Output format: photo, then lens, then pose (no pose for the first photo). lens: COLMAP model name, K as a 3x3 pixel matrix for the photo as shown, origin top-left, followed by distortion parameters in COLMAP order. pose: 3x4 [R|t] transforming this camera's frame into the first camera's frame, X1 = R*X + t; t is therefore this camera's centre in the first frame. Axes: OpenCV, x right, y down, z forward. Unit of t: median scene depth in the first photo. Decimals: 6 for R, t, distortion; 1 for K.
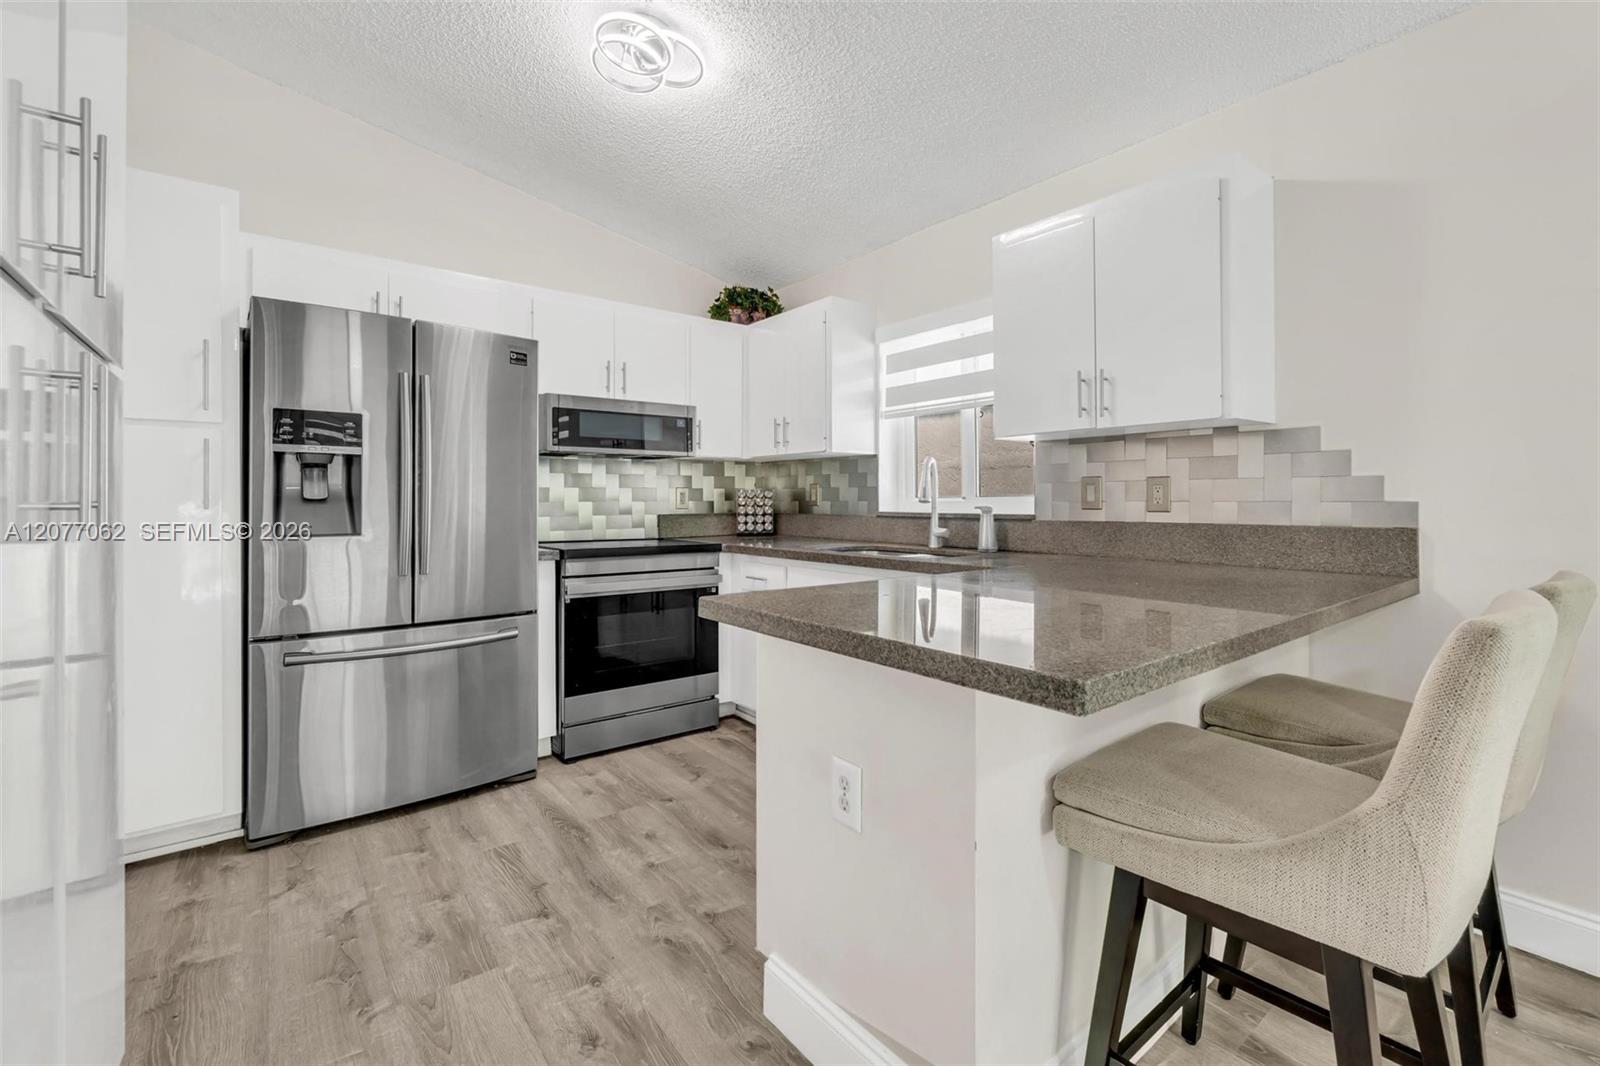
lens RADIAL K [[680.8, 0, 797.8], [0, 680.8, 497.9], [0, 0, 1]] dist [-0.000464, -0.000036]
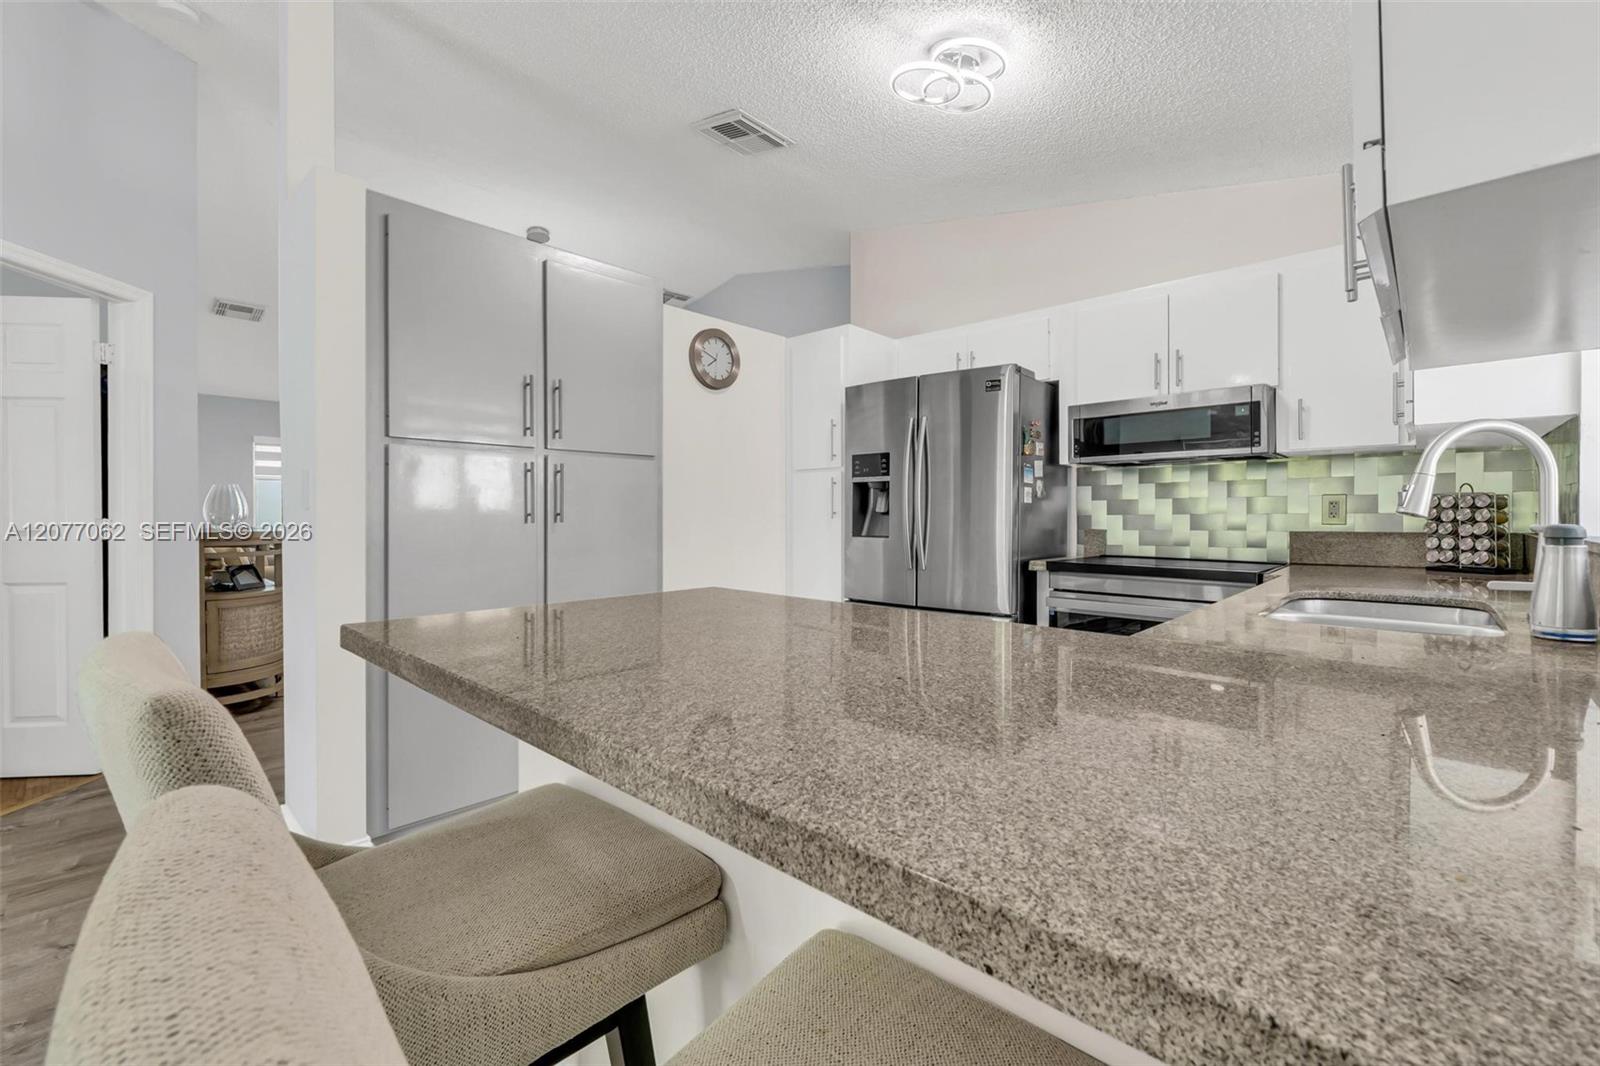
lens RADIAL K [[698.0, 0, 800.0], [0, 698.0, 533.0], [0, 0, 1]] dist [-0.000311, -0.000038]
pose [[0.166766, 0.021827, -0.985755, 0.538579], [0.003499, 0.999736, 0.022728, 0.007391], [0.985990, -0.007240, 0.166646, 0.400496]]
